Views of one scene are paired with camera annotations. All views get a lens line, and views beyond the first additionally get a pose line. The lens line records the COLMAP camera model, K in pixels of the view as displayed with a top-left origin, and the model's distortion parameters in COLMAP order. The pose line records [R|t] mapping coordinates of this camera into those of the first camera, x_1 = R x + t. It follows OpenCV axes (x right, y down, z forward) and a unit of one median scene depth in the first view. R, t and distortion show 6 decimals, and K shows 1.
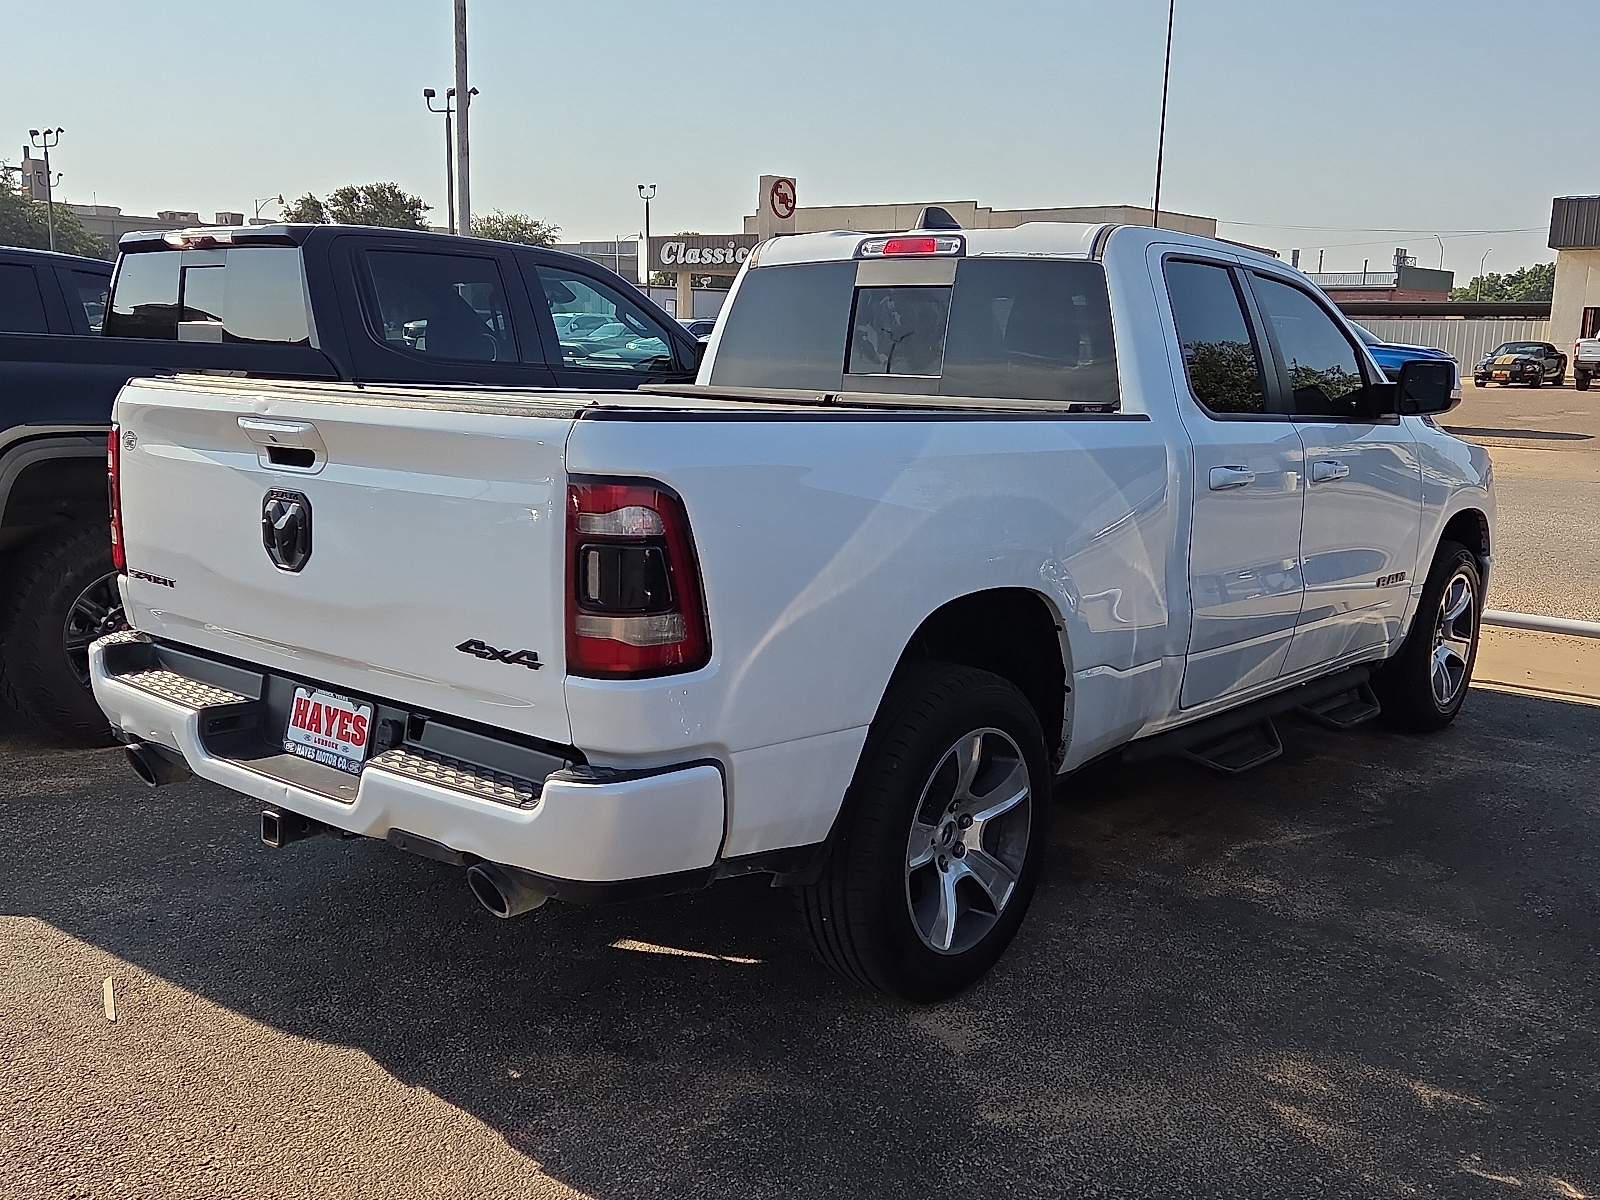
lens RADIAL K [[1462.9, 0, 817.6], [0, 1462.9, 599.7], [0, 0, 1]] dist [0.156214, -0.001103]
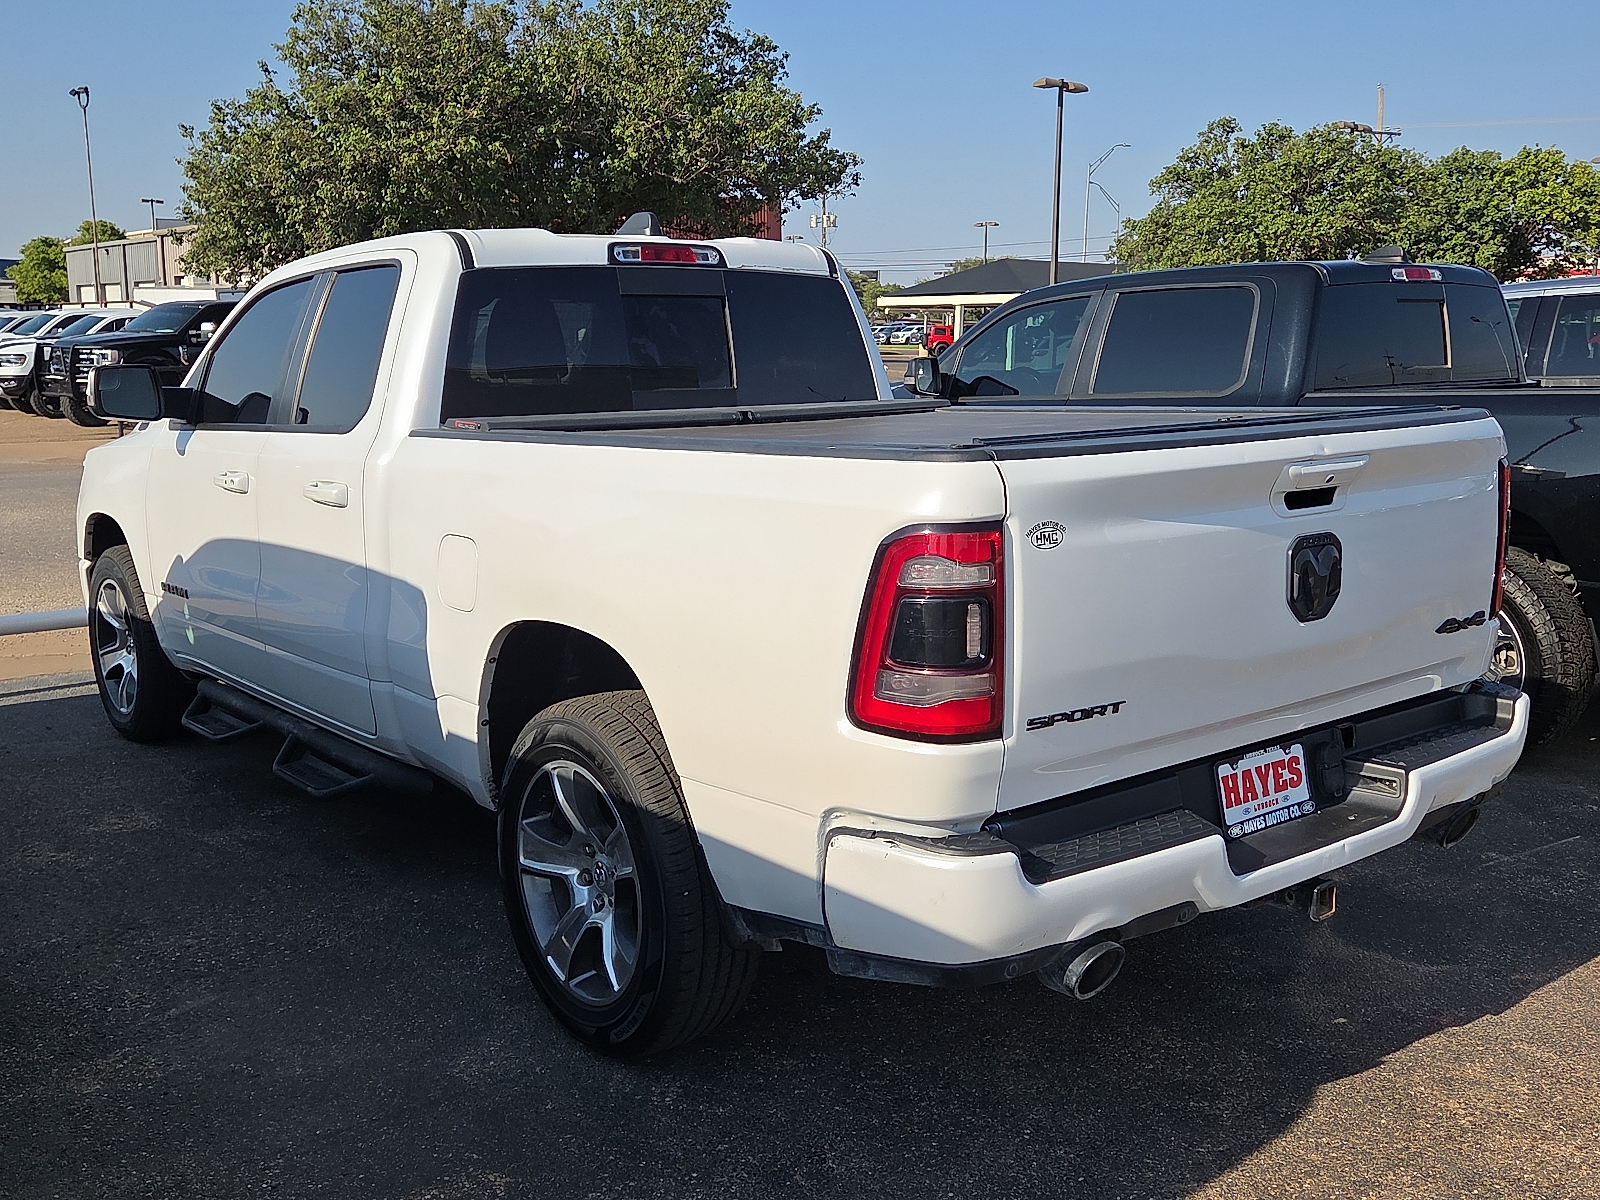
lens RADIAL K [[1462.9, 0, 817.6], [0, 1462.9, 599.7], [0, 0, 1]] dist [0.156214, -0.001103]
pose [[0.199225, -0.191524, 0.961056, -1.265664], [0.178893, 0.971343, 0.156490, -0.225126], [-0.963487, 0.140750, 0.227778, 1.051763]]
